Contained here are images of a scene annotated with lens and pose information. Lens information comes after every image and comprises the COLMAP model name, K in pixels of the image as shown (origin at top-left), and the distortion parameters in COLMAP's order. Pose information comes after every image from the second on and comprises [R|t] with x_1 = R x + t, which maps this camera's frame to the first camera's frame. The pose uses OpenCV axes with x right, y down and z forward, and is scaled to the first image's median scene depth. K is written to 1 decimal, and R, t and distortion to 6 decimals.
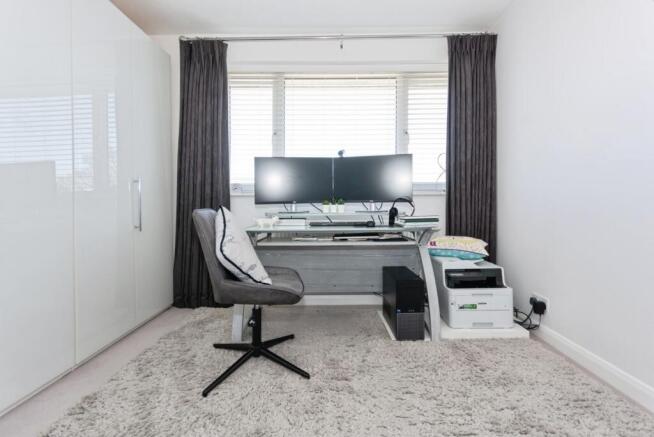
lens RADIAL K [[296.5, 0, 327.0], [0, 296.5, 204.2], [0, 0, 1]] dist [-0.001386, -0.000084]
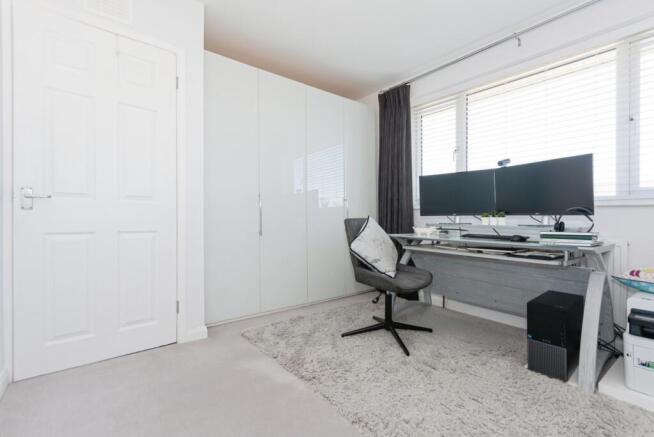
lens RADIAL K [[288.7, 0, 327.1], [0, 288.7, 214.7], [0, 0, 1]] dist [0.000758, 0.000184]
pose [[0.631960, 0.007952, -0.774961, 0.442297], [-0.008681, 0.999957, 0.003182, -0.004662], [0.774953, 0.004717, 0.632002, -0.024150]]
